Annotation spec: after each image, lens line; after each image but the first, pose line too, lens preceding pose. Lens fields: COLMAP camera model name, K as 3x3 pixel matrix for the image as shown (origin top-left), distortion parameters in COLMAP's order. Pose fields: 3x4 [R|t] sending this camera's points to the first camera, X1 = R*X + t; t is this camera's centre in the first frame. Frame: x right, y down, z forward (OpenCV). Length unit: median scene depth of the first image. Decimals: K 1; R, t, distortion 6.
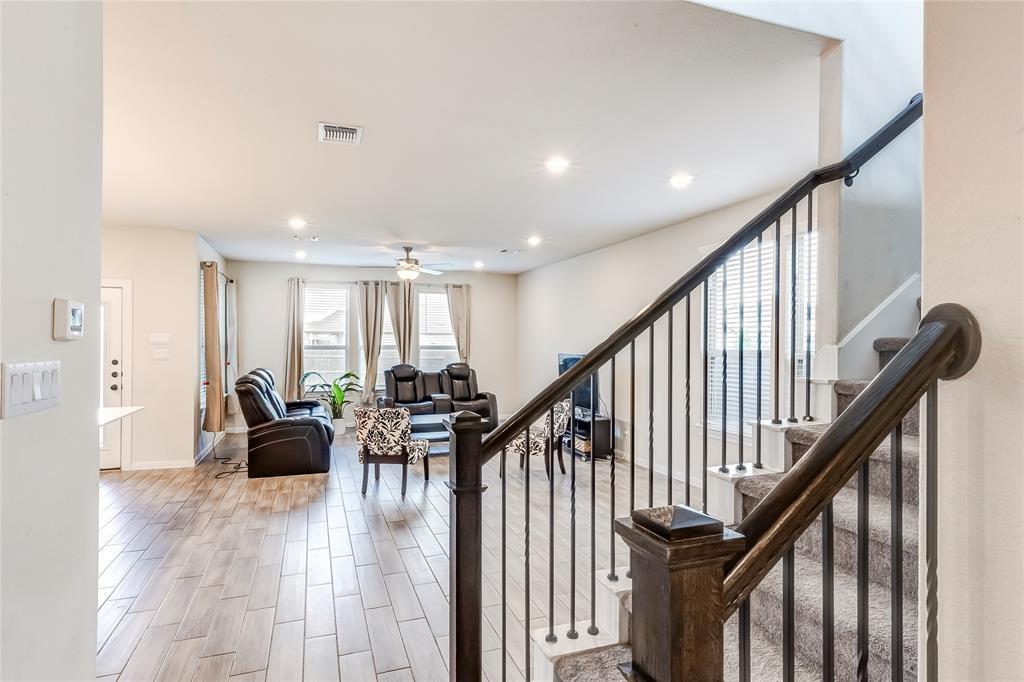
lens RADIAL K [[553.3, 0, 515.5], [0, 553.3, 338.3], [0, 0, 1]] dist [0.002843, 0.000015]
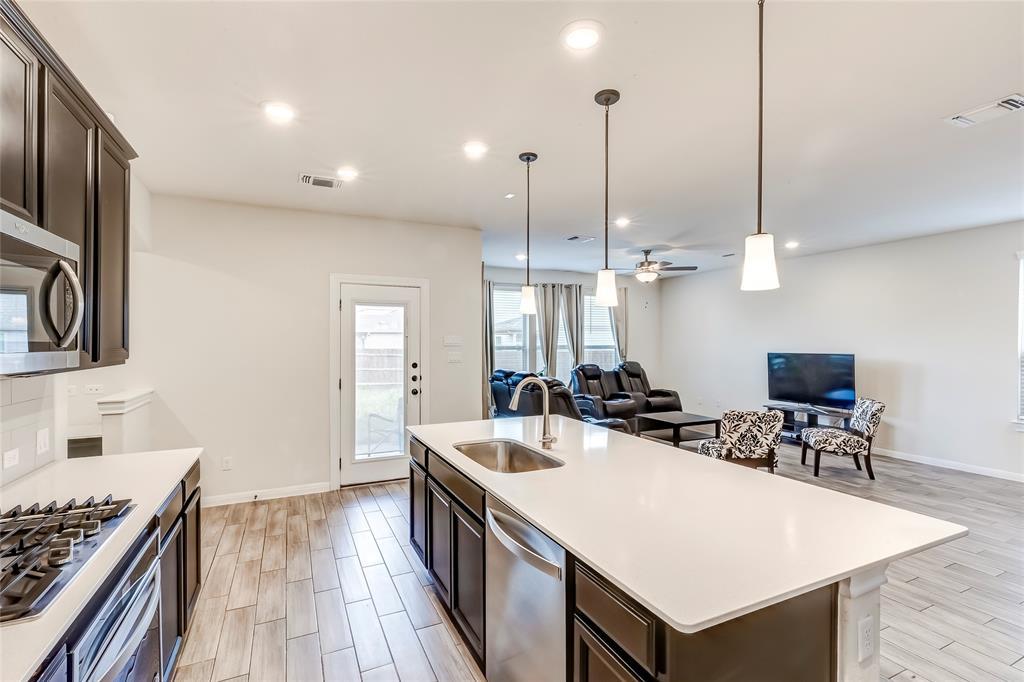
lens RADIAL K [[469.5, 0, 510.9], [0, 469.5, 342.6], [0, 0, 1]] dist [0.003917, 0.000505]
pose [[0.996167, -0.004974, 0.087334, -0.523838], [0.003875, 0.999911, 0.012745, -0.004838], [-0.087389, -0.012358, 0.996098, 0.150034]]
